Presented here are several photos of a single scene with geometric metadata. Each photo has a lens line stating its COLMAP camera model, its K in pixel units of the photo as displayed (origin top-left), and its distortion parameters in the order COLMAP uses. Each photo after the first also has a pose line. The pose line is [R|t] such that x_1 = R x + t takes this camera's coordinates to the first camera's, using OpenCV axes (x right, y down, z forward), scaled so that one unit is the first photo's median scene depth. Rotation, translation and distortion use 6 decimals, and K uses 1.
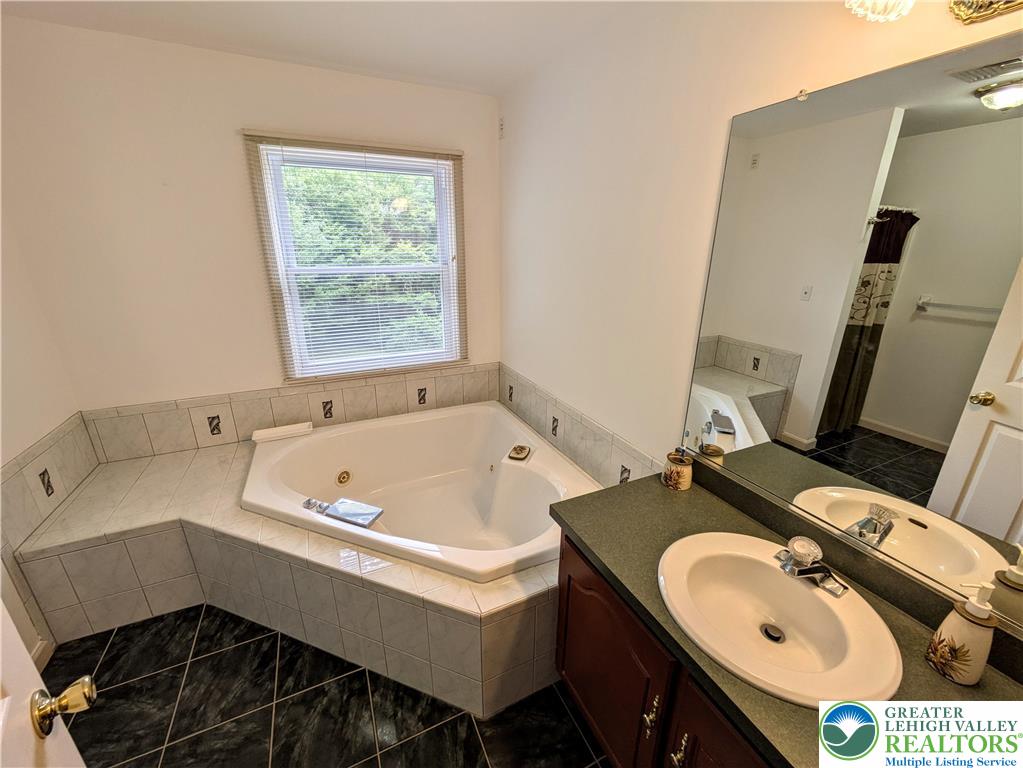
lens RADIAL K [[411.2, 0, 509.9], [0, 411.2, 385.9], [0, 0, 1]] dist [-0.003769, 0.002164]
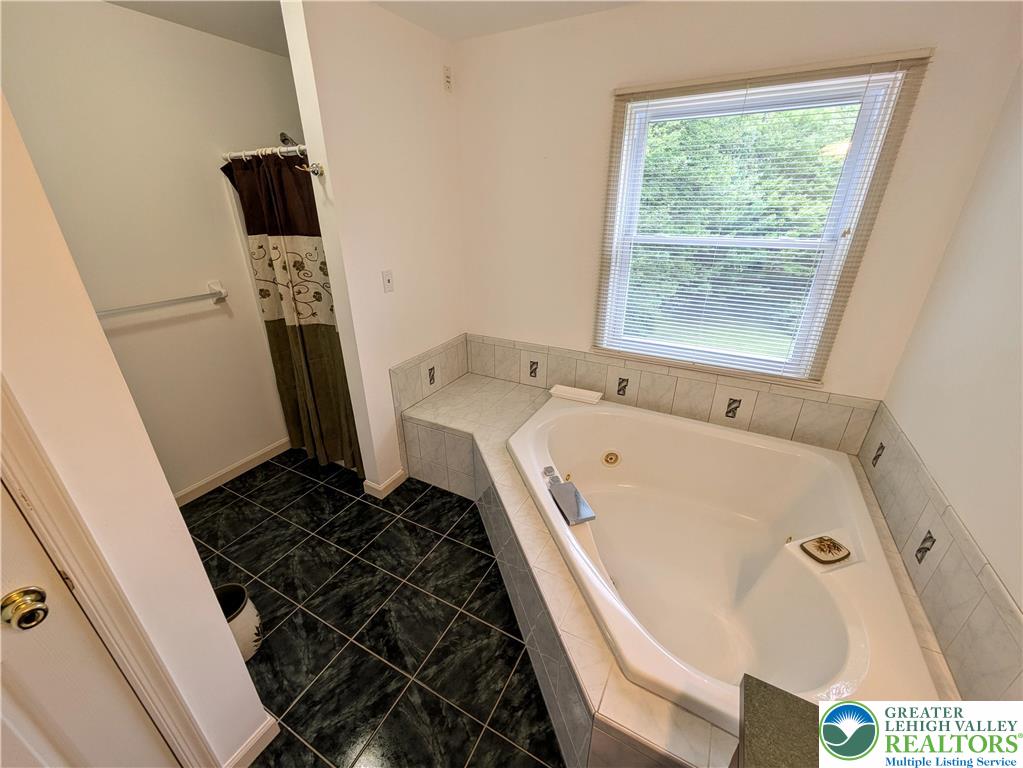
lens RADIAL K [[411.2, 0, 501.0], [0, 411.2, 385.5], [0, 0, 1]] dist [-0.003769, 0.002164]
pose [[0.590557, 0.319917, -0.740875, 0.110845], [-0.252674, 0.945206, 0.206741, -0.079512], [0.766419, 0.065108, 0.639033, 0.179487]]
